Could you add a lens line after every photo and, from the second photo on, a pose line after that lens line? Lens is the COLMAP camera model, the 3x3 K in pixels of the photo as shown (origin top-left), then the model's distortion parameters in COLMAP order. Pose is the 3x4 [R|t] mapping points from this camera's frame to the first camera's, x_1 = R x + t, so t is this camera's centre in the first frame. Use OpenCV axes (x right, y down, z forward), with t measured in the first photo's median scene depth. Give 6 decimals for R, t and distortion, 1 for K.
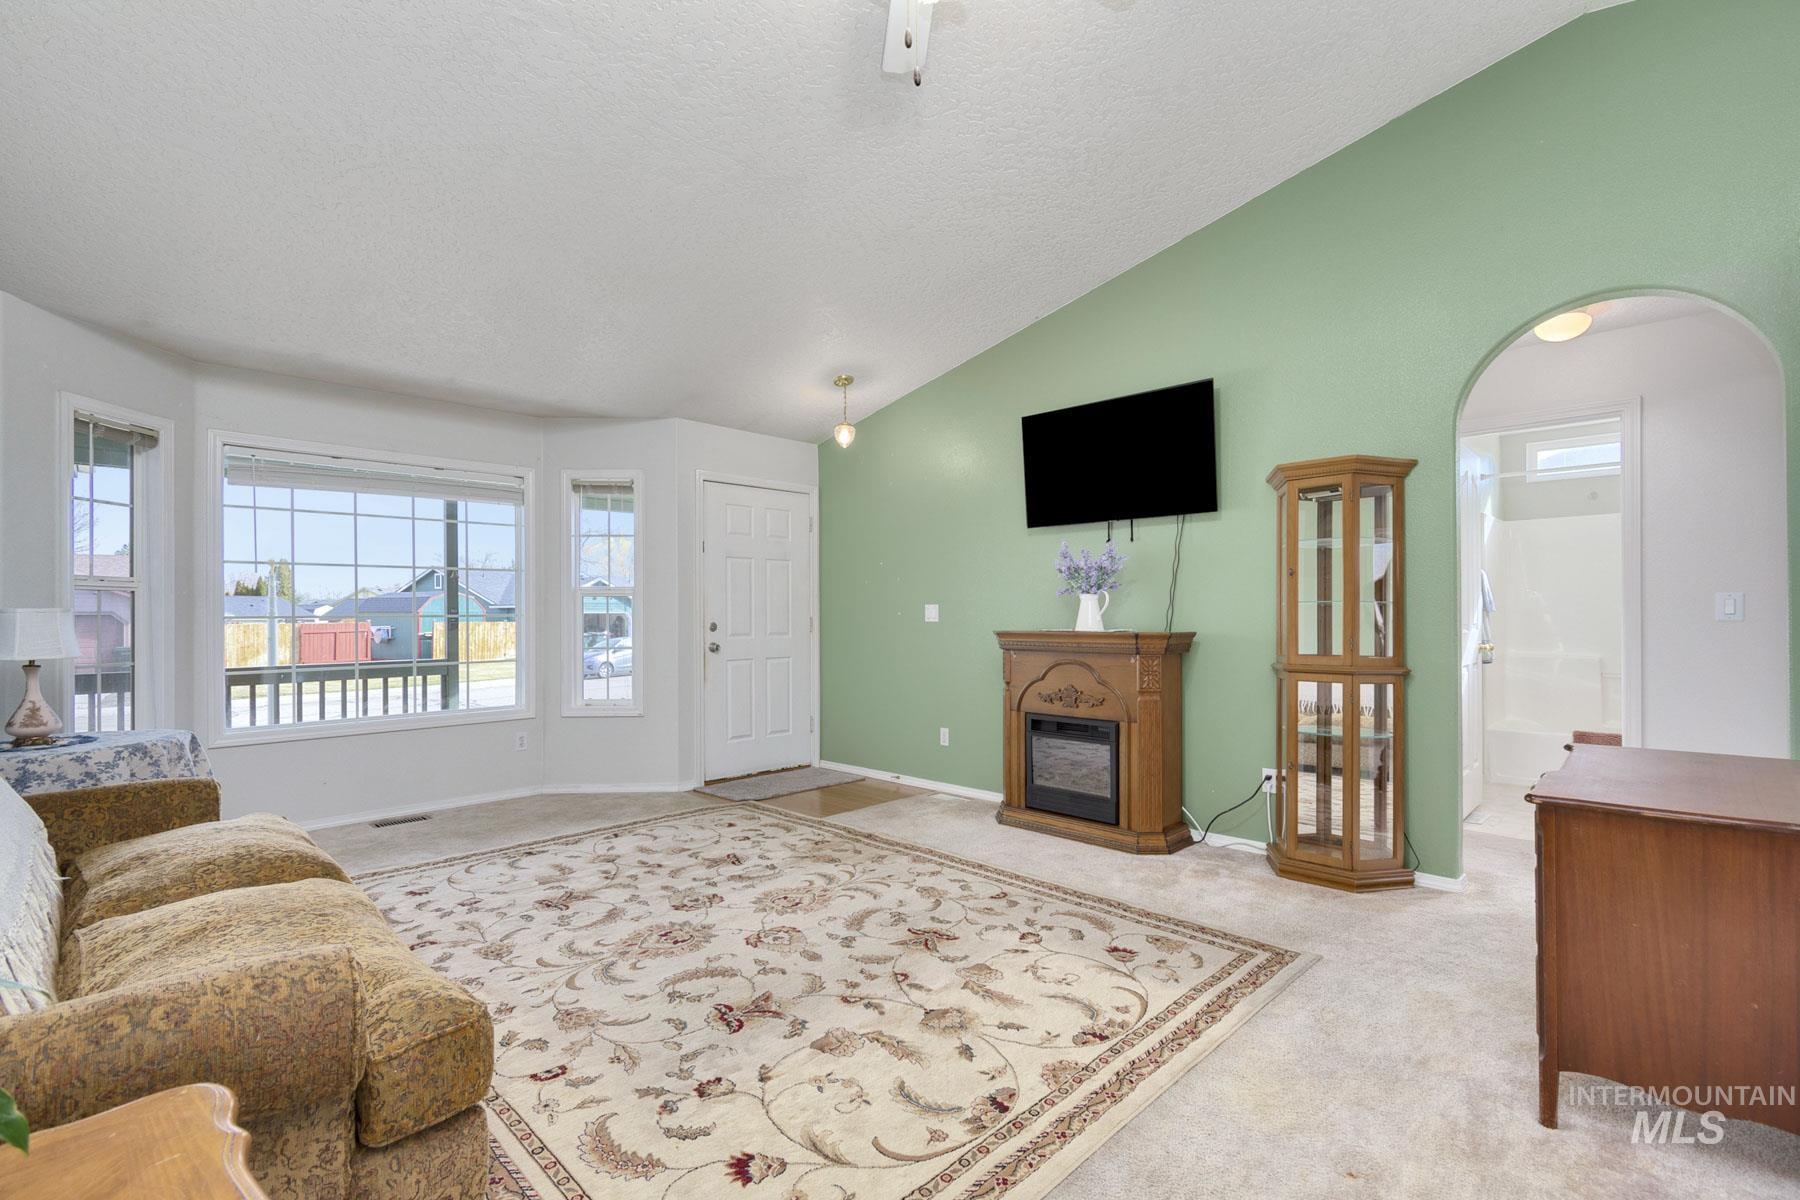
lens RADIAL K [[806.8, 0, 873.1], [0, 806.8, 615.3], [0, 0, 1]] dist [0.001075, -0.000287]
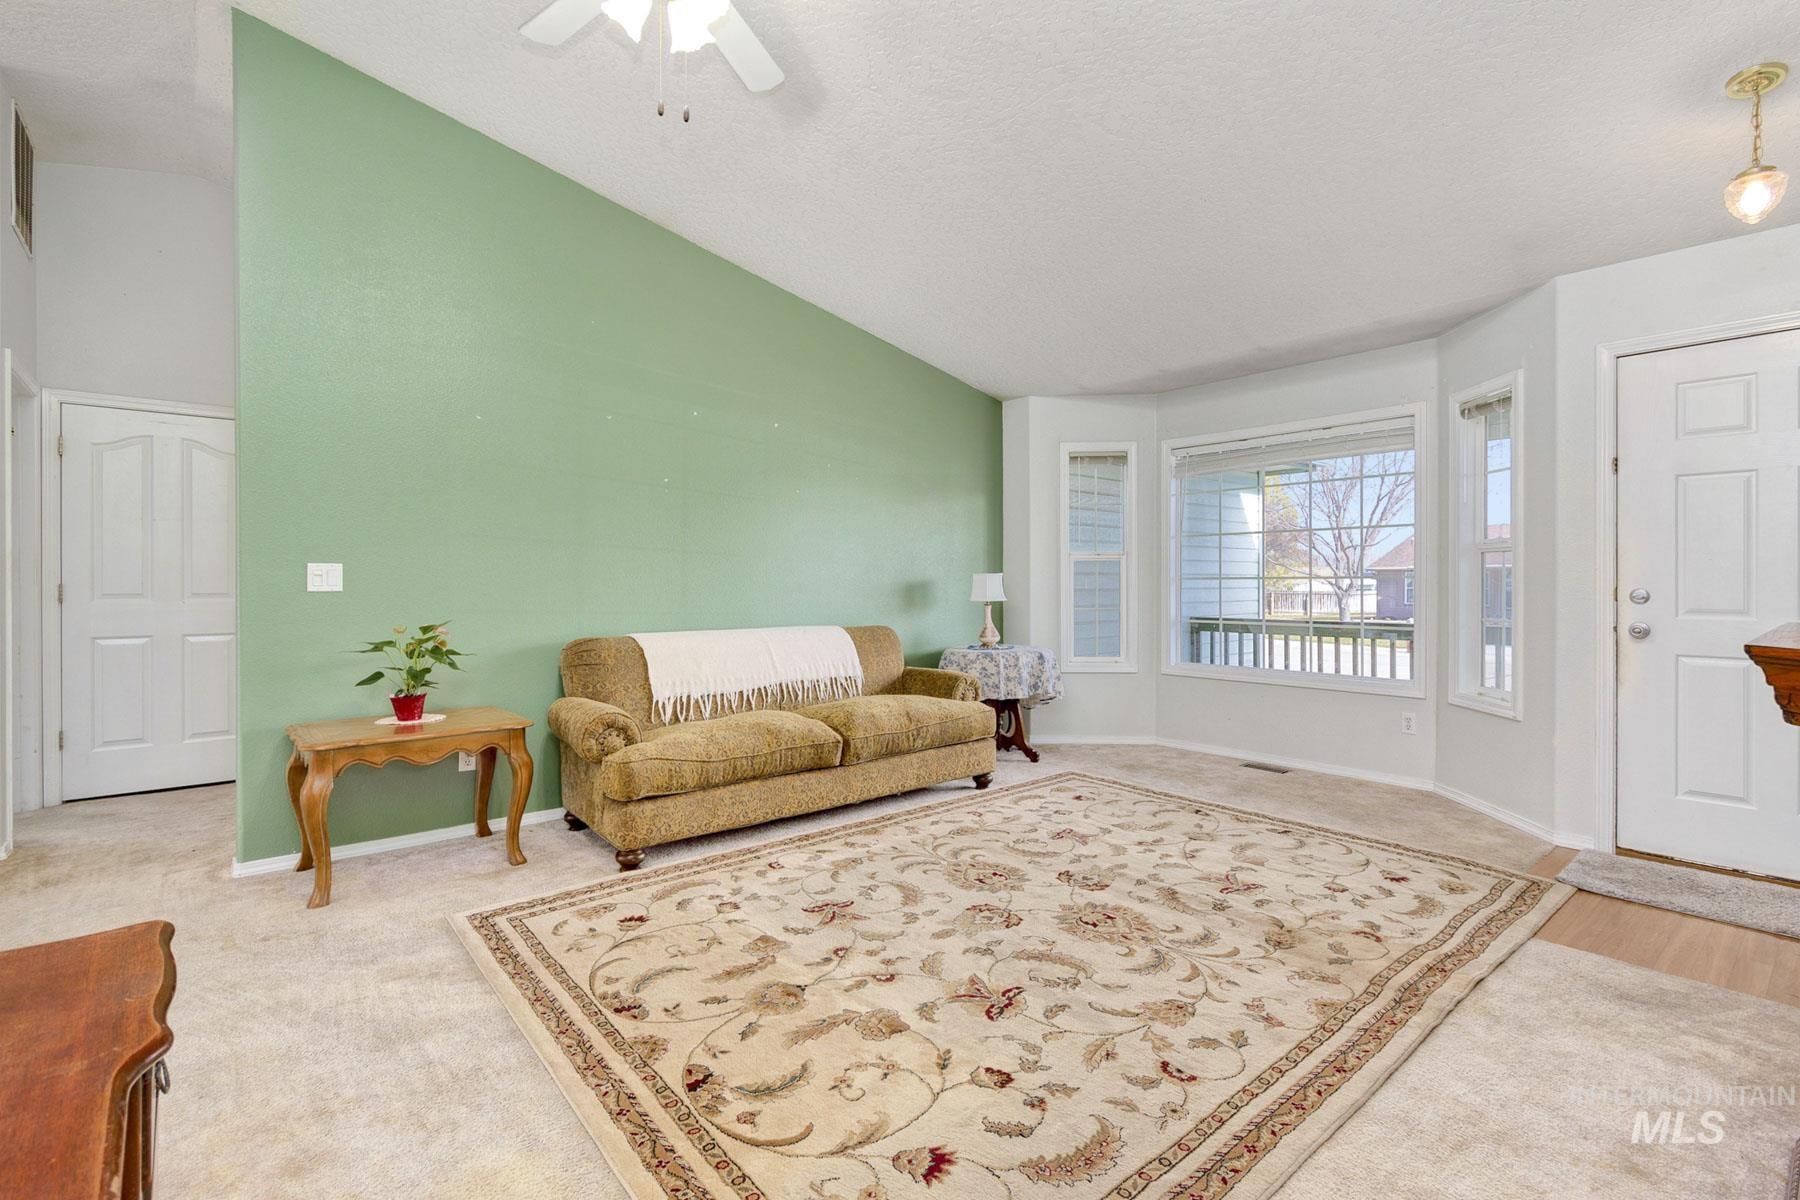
lens RADIAL K [[813.1, 0, 922.0], [0, 813.1, 579.9], [0, 0, 1]] dist [0.000159, -0.000101]
pose [[-0.050321, 0.005869, -0.998716, 0.819870], [0.001790, 0.999982, 0.005786, -0.004002], [0.998732, -0.001496, -0.050330, 0.946008]]
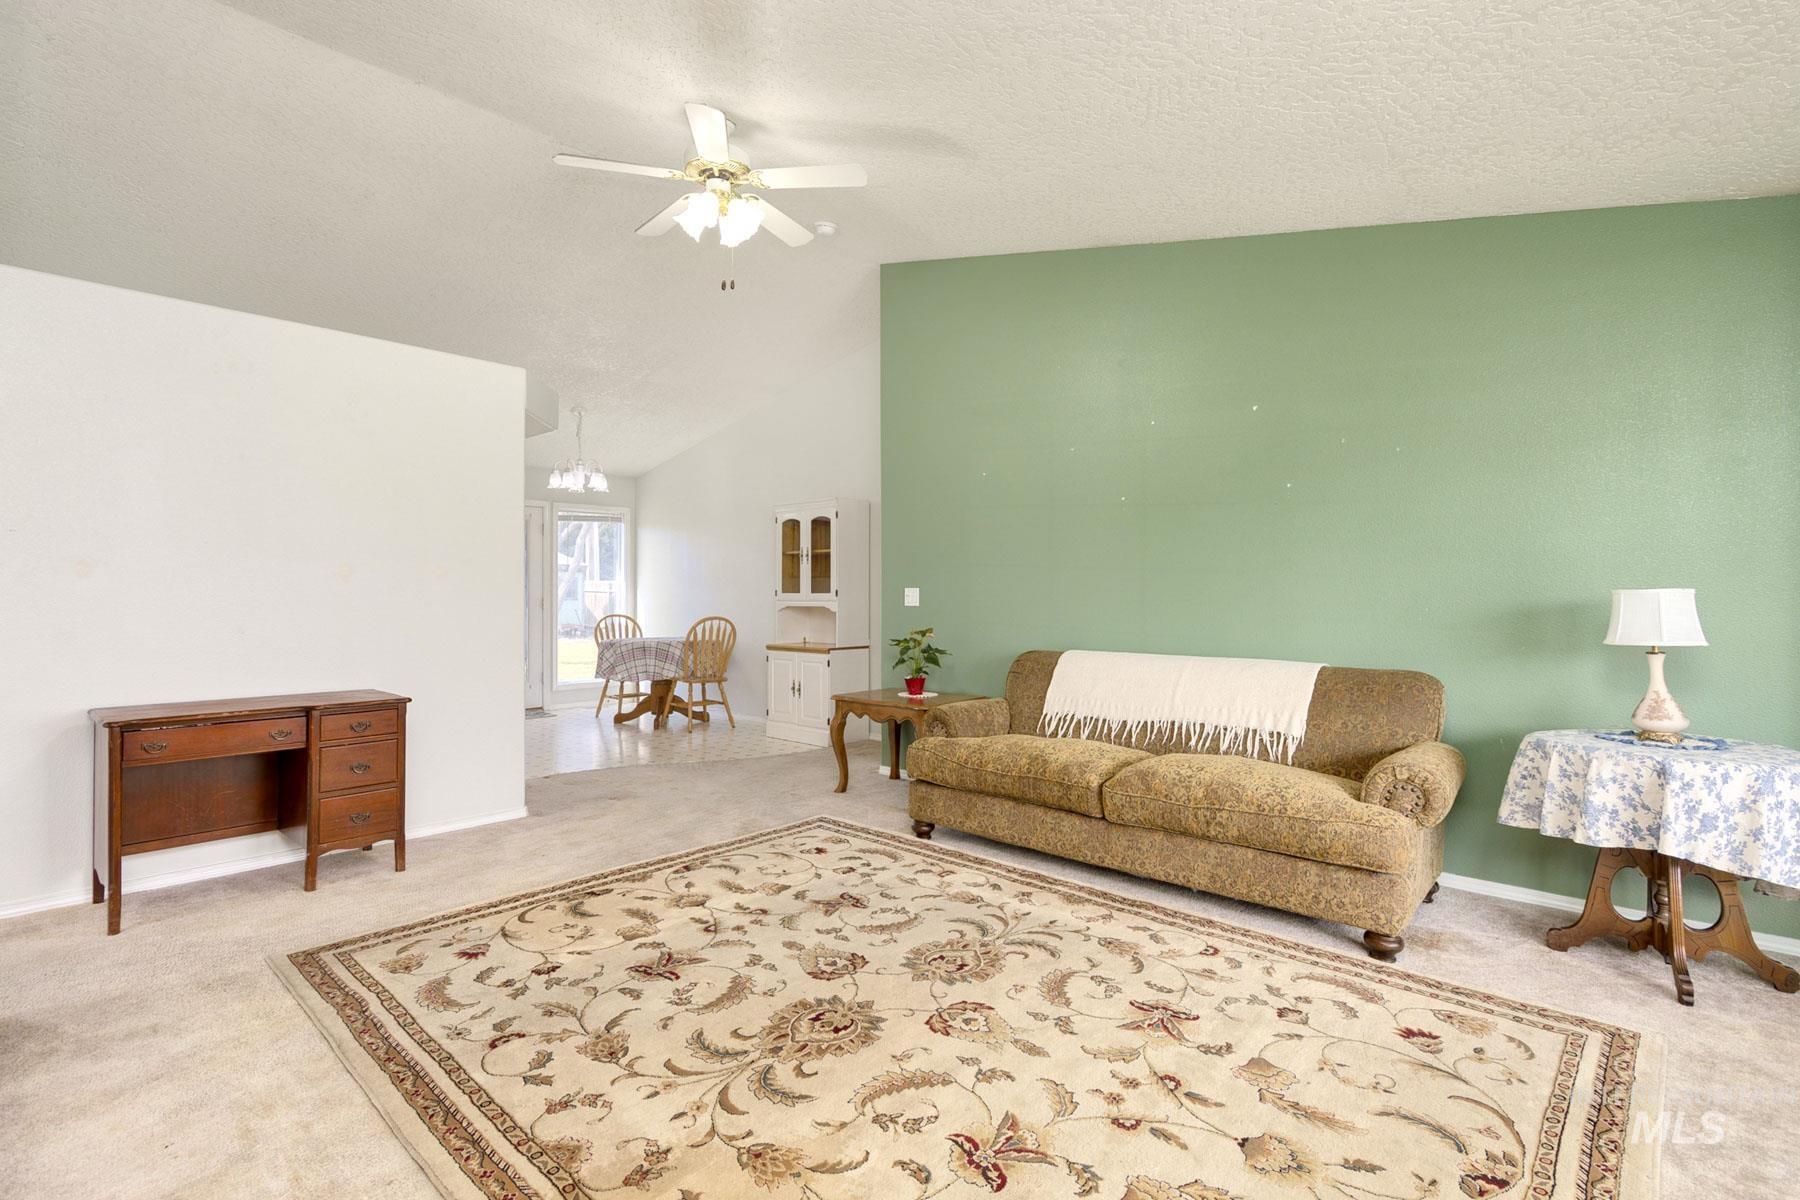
lens RADIAL K [[839.4, 0, 898.2], [0, 839.4, 578.8], [0, 0, 1]] dist [-0.000588, -0.000239]
pose [[-0.997636, 0.005344, -0.068513, -0.126915], [0.006584, 0.999818, -0.017894, -0.010304], [0.068405, -0.018303, -0.997490, 1.894495]]
